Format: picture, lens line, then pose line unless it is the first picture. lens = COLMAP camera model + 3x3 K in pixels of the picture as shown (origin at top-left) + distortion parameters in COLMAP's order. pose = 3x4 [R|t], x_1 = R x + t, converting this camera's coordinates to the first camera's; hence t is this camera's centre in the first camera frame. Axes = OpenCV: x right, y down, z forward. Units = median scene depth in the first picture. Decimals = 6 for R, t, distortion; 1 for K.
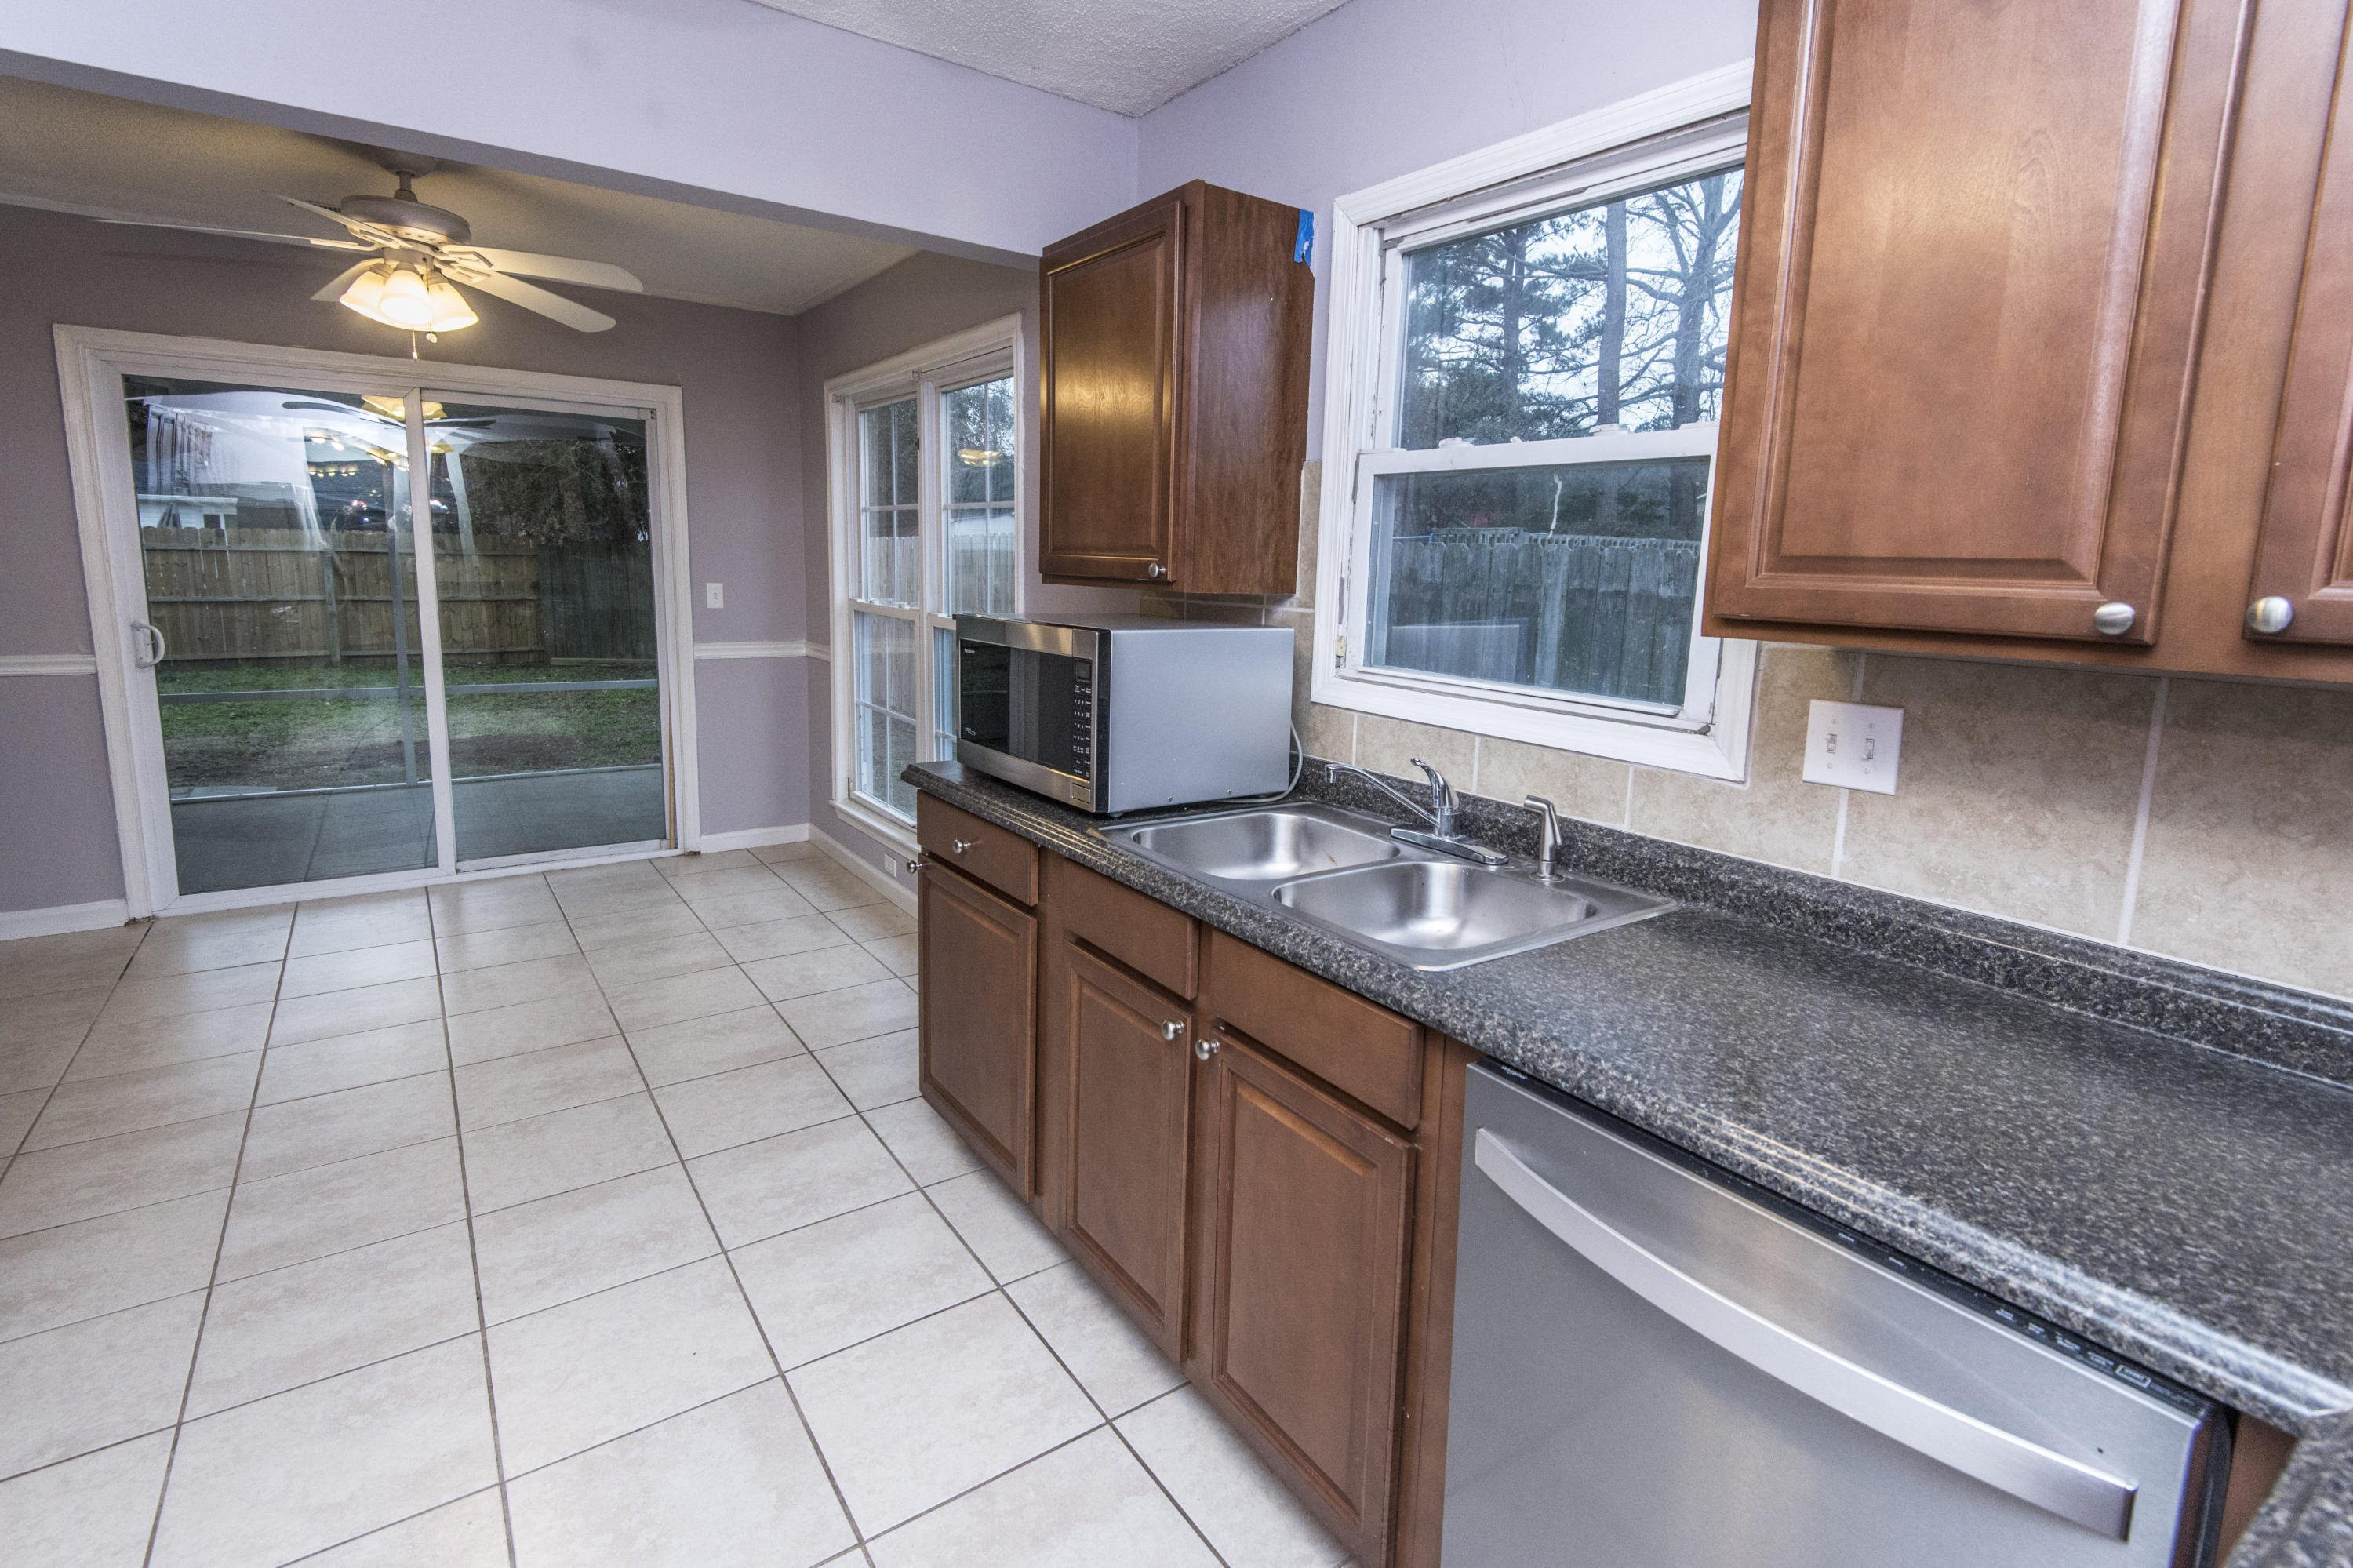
lens RADIAL K [[1127.6, 0, 1189.1], [0, 1127.6, 730.9], [0, 0, 1]] dist [0.020913, -0.005875]
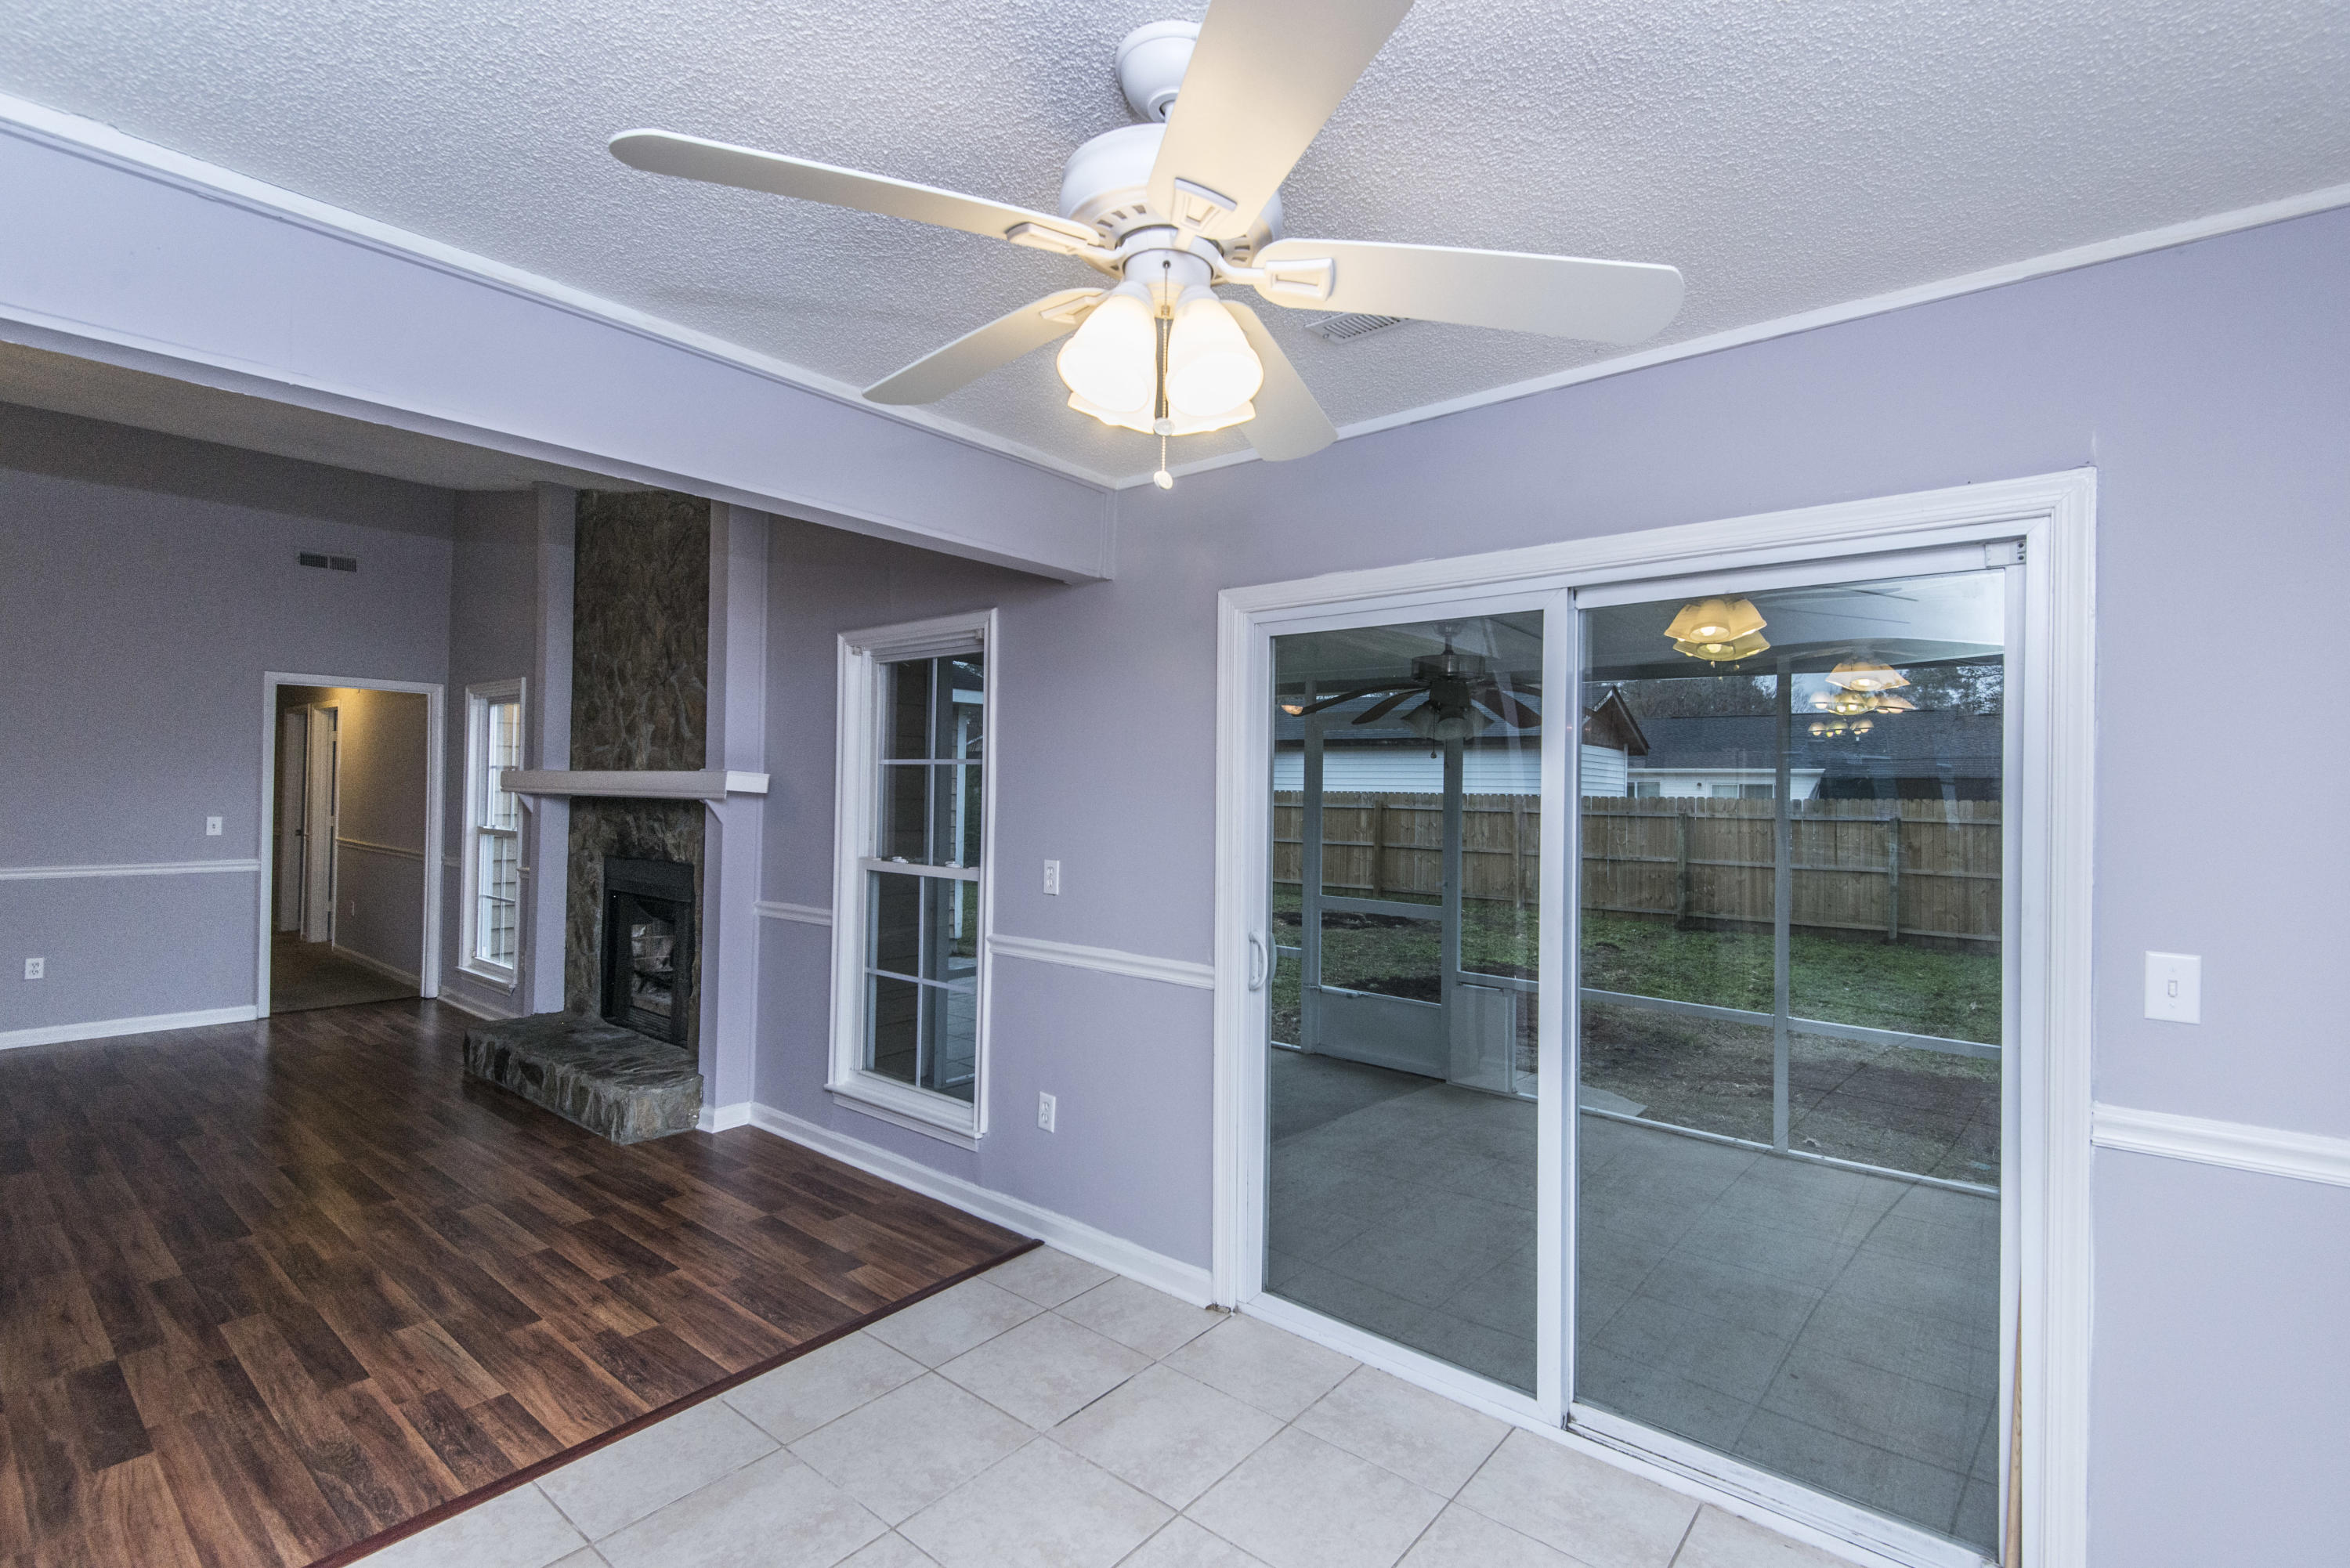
lens RADIAL K [[1062.6, 0, 1183.9], [0, 1062.6, 776.6], [0, 0, 1]] dist [0.024660, -0.011691]
pose [[0.272307, -0.031976, -0.961679, -0.262769], [-0.151669, 0.985527, -0.075716, -0.180366], [0.950182, 0.166475, 0.263517, 0.941596]]
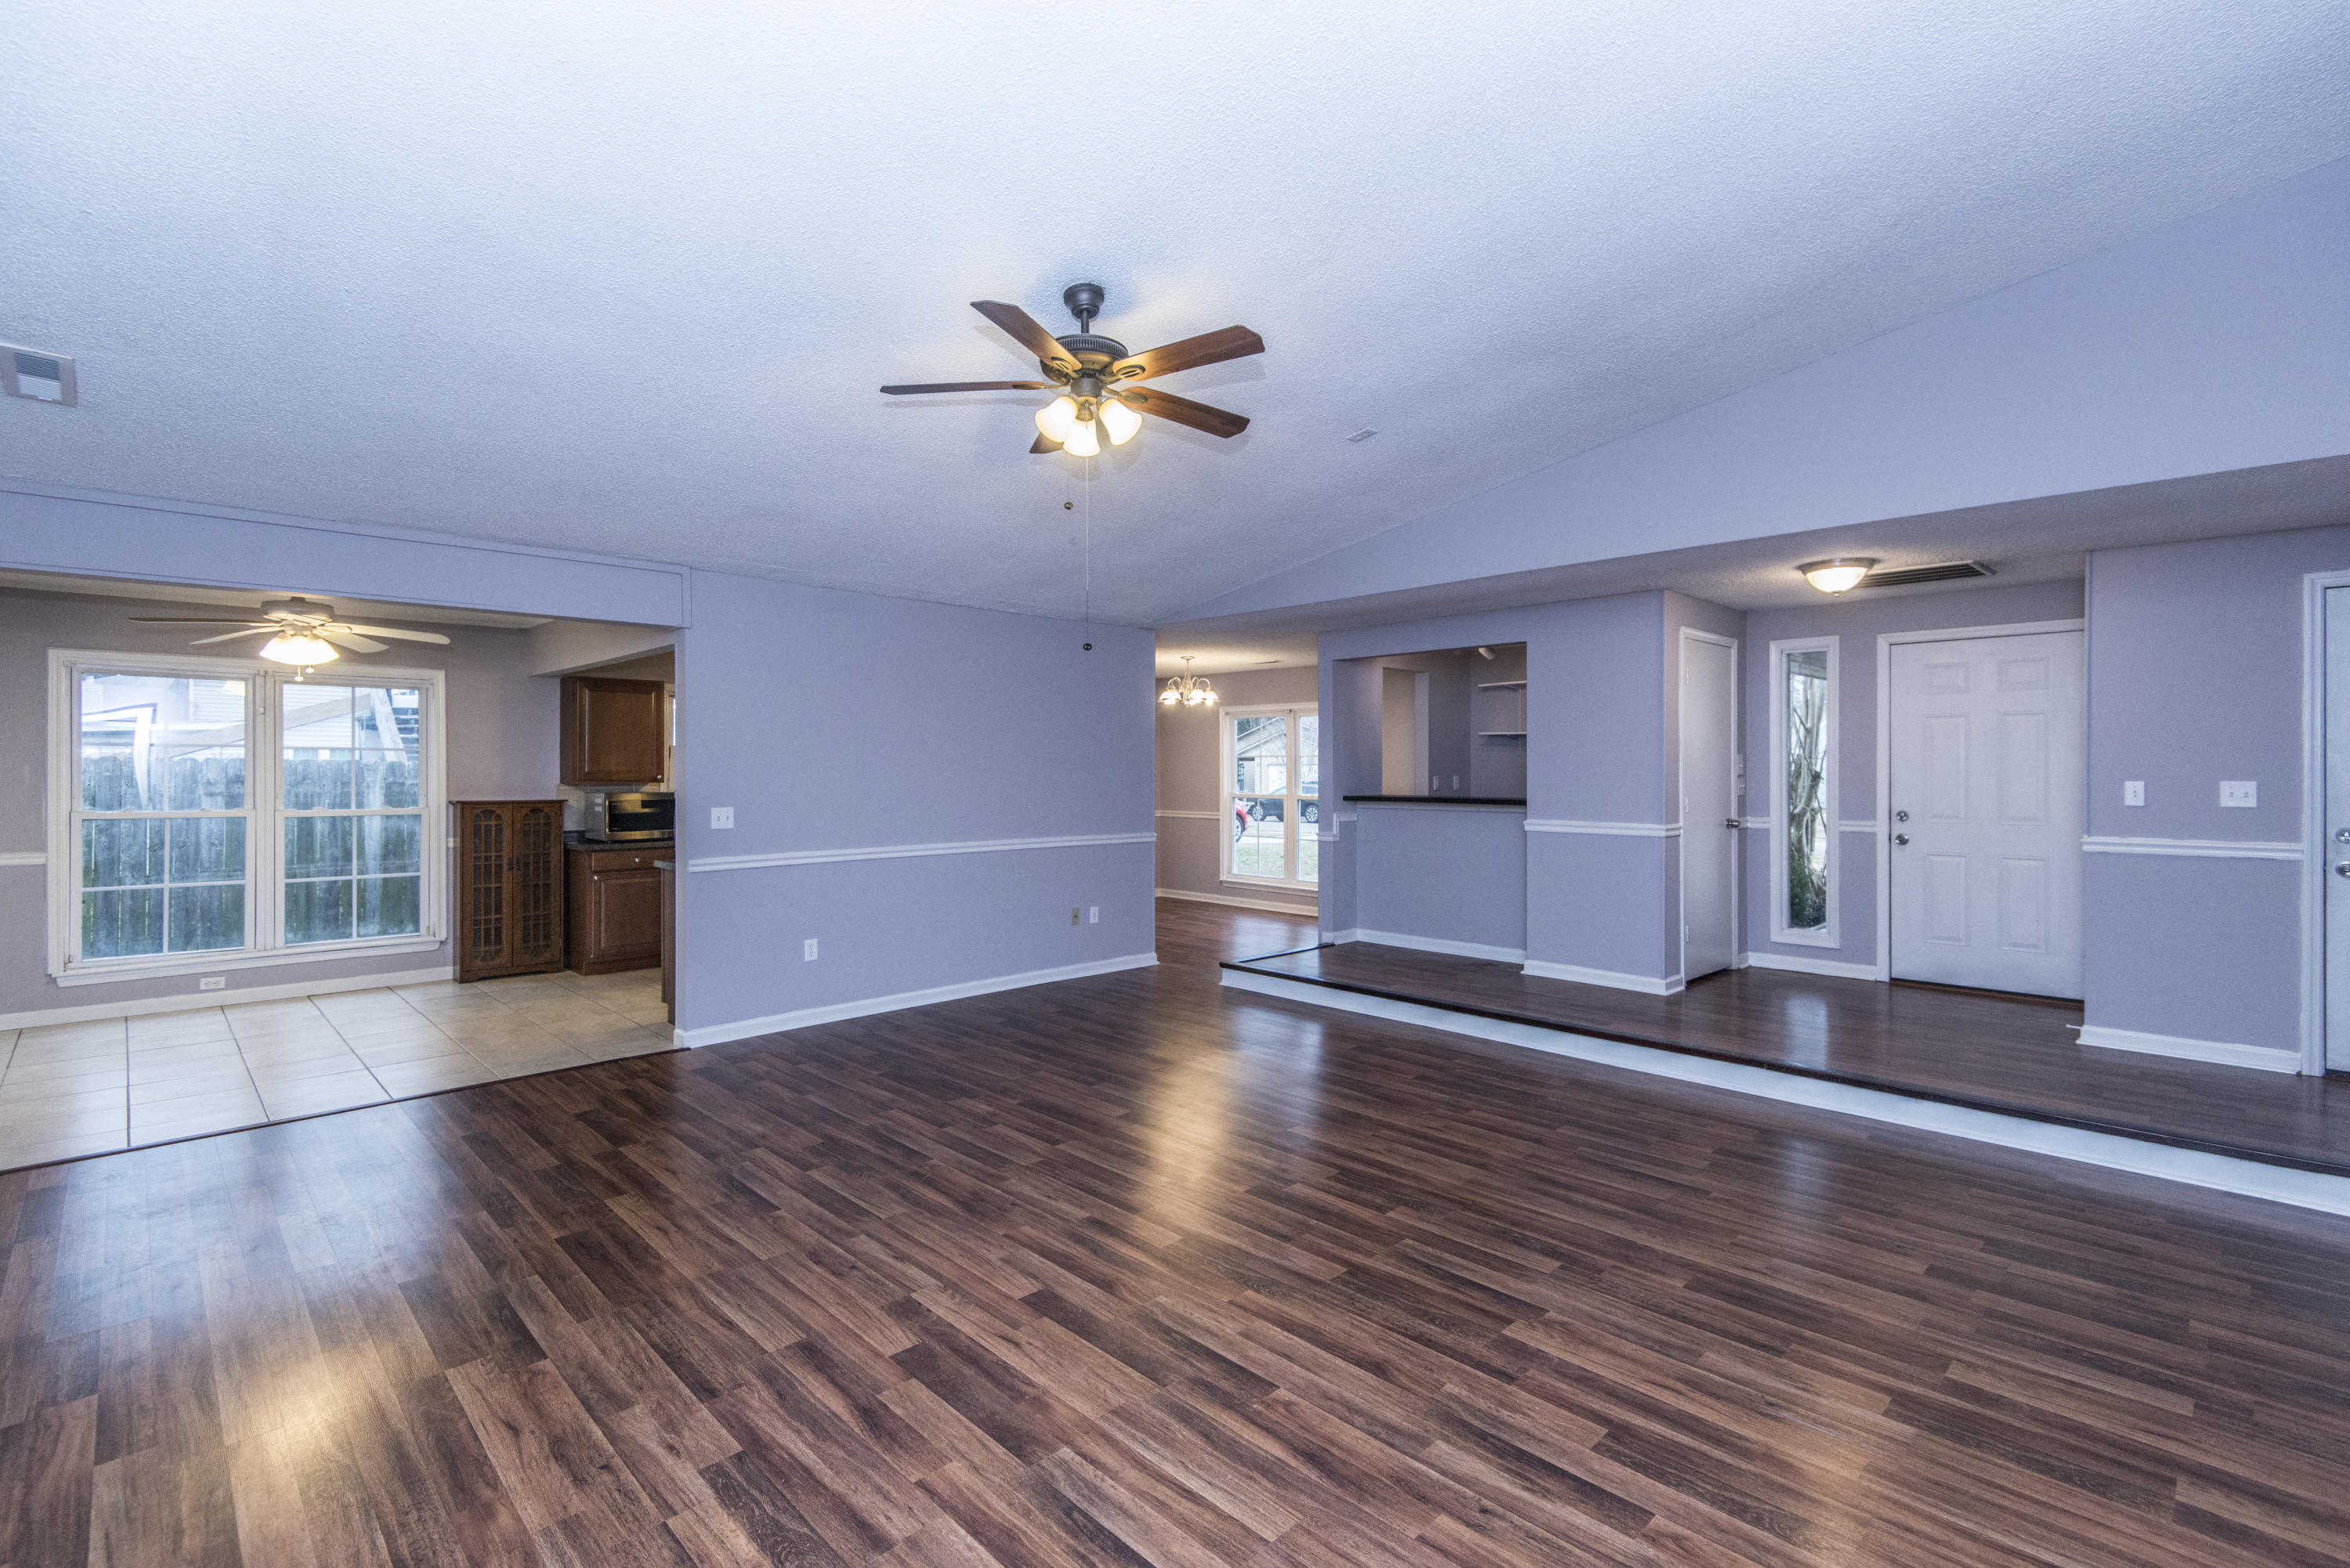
lens RADIAL K [[1062.6, 0, 1184.1], [0, 1062.6, 766.6], [0, 0, 1]] dist [0.024660, -0.011691]
pose [[-0.171187, -0.025386, 0.984911, -2.719463], [0.141521, 0.988668, 0.050081, -0.072256], [-0.975021, 0.147959, -0.165655, -0.088344]]
